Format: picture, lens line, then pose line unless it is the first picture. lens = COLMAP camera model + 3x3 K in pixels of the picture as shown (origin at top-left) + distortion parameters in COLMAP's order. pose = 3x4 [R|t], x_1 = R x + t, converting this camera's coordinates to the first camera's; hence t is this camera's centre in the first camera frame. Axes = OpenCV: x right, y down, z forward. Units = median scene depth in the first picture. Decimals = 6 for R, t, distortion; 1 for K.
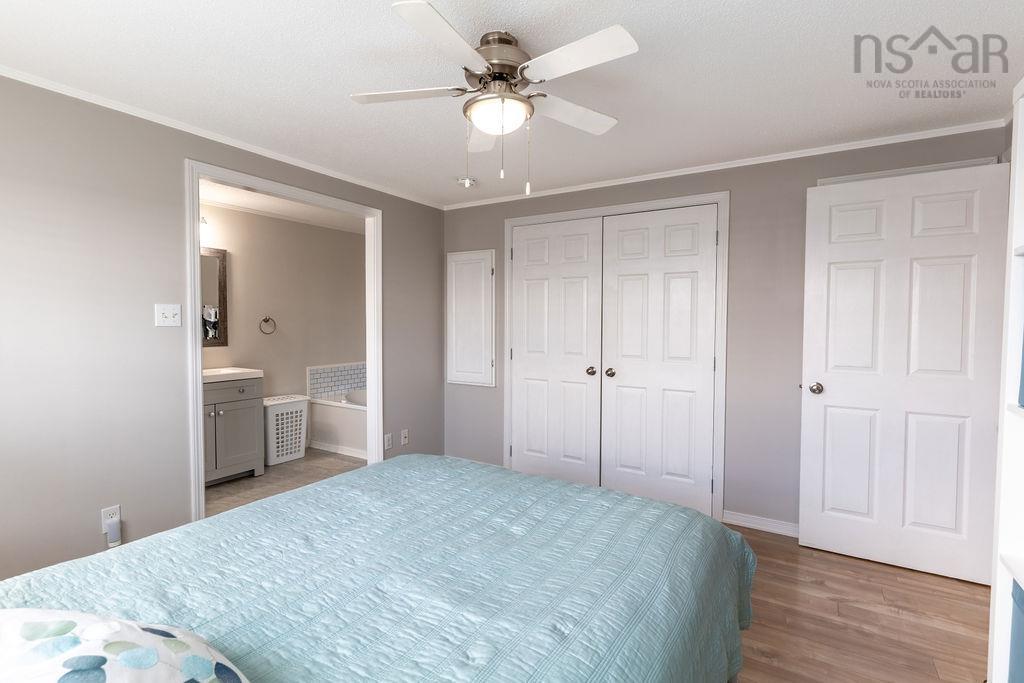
lens RADIAL K [[483.5, 0, 509.8], [0, 483.5, 336.2], [0, 0, 1]] dist [0.002178, -0.000147]
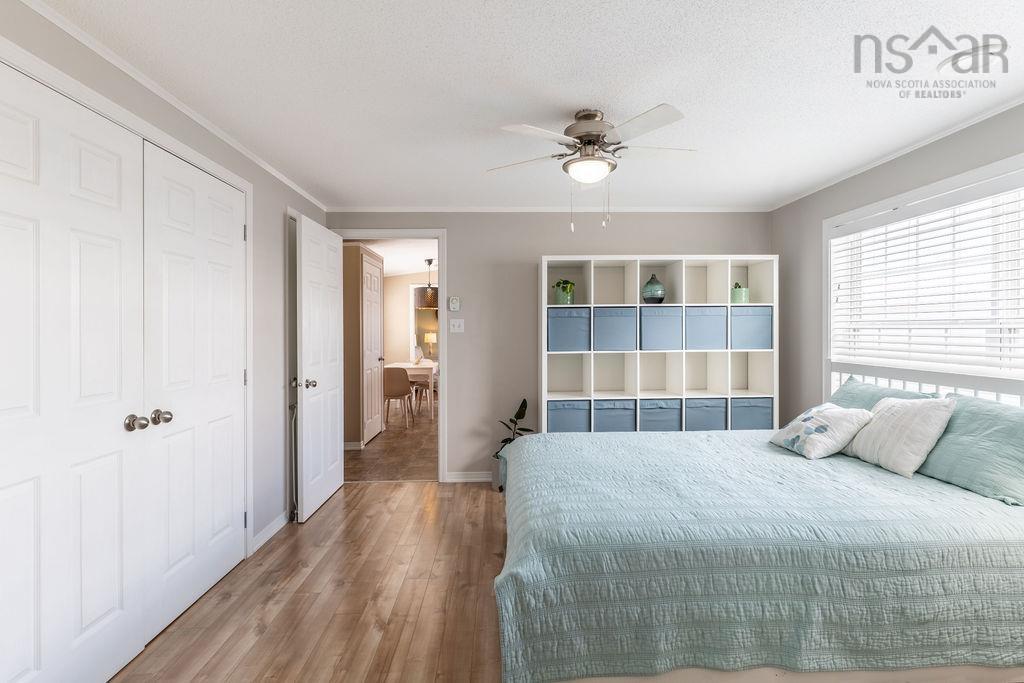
lens RADIAL K [[487.9, 0, 515.3], [0, 487.9, 334.1], [0, 0, 1]] dist [0.001560, -0.000041]
pose [[-0.563561, -0.008726, 0.826029, -0.451687], [0.030261, 0.999055, 0.031200, -0.025626], [-0.825520, 0.042579, -0.562764, 0.865708]]
